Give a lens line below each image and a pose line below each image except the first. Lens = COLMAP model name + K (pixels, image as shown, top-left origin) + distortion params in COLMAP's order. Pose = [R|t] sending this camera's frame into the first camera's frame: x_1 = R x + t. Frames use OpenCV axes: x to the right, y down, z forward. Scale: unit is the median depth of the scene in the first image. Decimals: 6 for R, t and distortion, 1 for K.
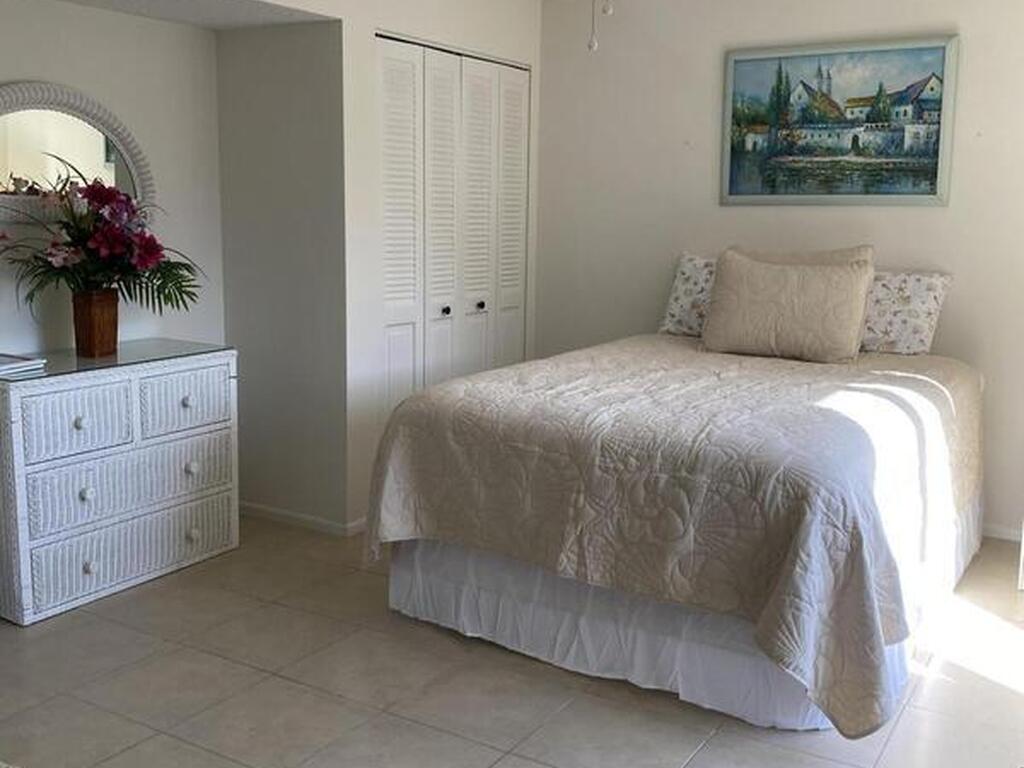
lens RADIAL K [[1050.7, 0, 510.0], [0, 1050.7, 375.9], [0, 0, 1]] dist [0.037760, 0.000000]
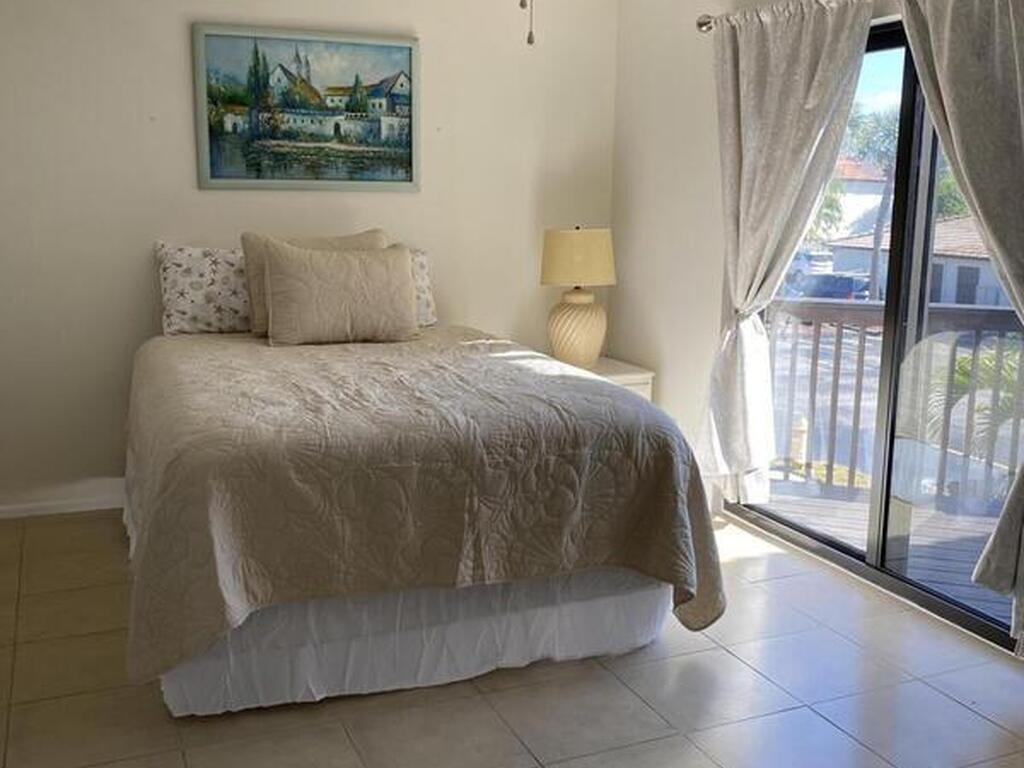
lens RADIAL K [[1050.7, 0, 509.8], [0, 1050.7, 384.0], [0, 0, 1]] dist [0.037760, 0.000000]
pose [[0.569922, -0.153941, 0.807150, -0.469970], [0.126589, 0.987017, 0.098861, -0.056773], [-0.811889, 0.045833, 0.582010, 0.277794]]
